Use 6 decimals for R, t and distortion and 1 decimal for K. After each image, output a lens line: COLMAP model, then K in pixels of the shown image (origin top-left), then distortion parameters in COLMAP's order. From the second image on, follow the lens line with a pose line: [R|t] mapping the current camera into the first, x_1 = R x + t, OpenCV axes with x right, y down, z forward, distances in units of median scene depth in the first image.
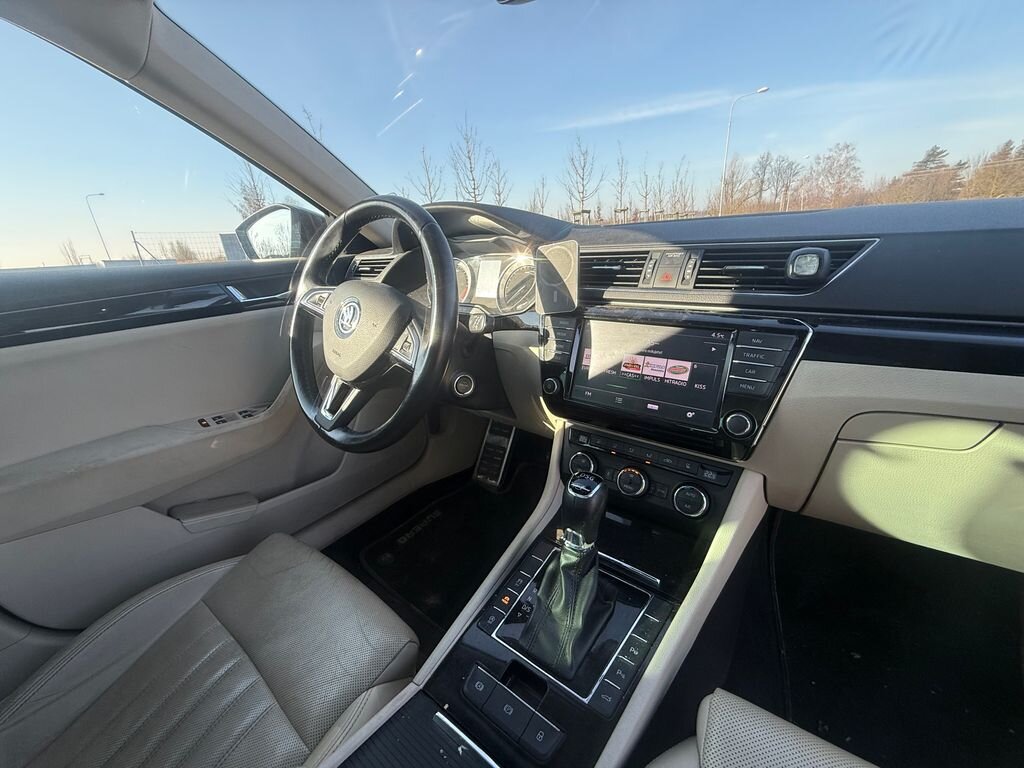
lens RADIAL K [[410.2, 0, 509.0], [0, 410.2, 381.3], [0, 0, 1]] dist [-0.000543, -0.000186]
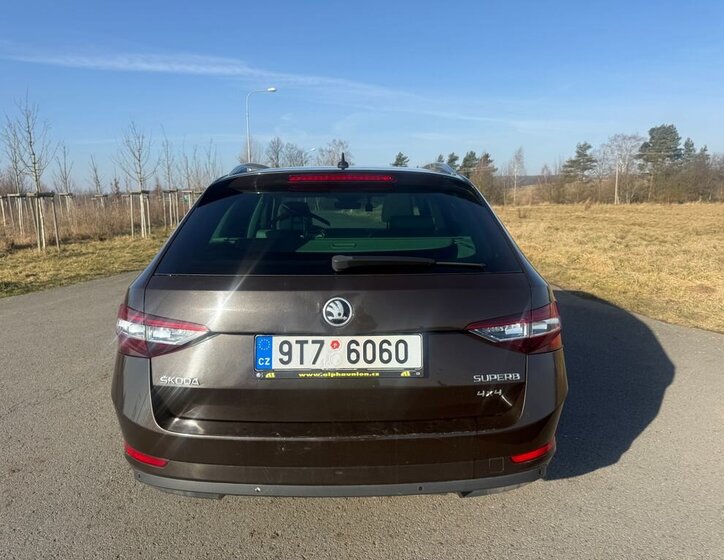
lens RADIAL K [[542.9, 0, 359.1], [0, 542.9, 279.4], [0, 0, 1]] dist [0.046698, -0.021531]
pose [[0.782835, -0.040425, 0.620915, -3.655698], [0.176077, 0.971492, -0.158743, 1.289771], [-0.596797, 0.233598, 0.767636, -3.922698]]
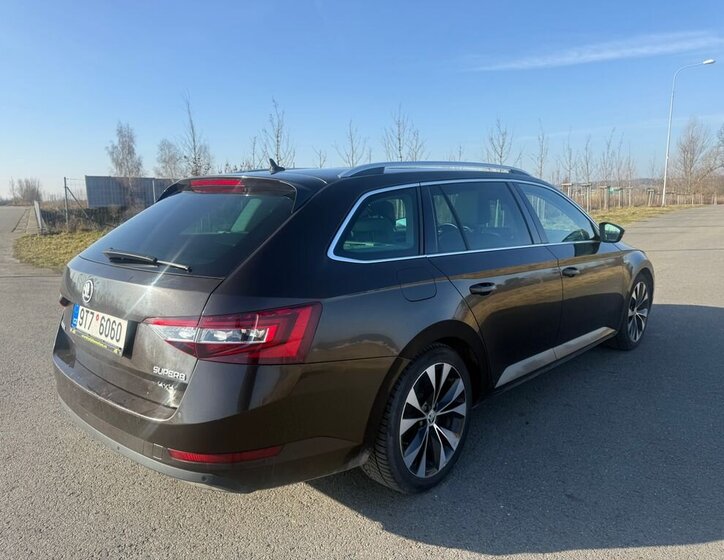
lens RADIAL K [[542.9, 0, 360.0], [0, 542.9, 263.3], [0, 0, 1]] dist [0.046698, -0.021531]
pose [[0.994760, 0.067855, -0.076467, -0.807022], [-0.082467, 0.974666, -0.207910, 1.385317], [0.060422, 0.213126, 0.975155, -4.892675]]
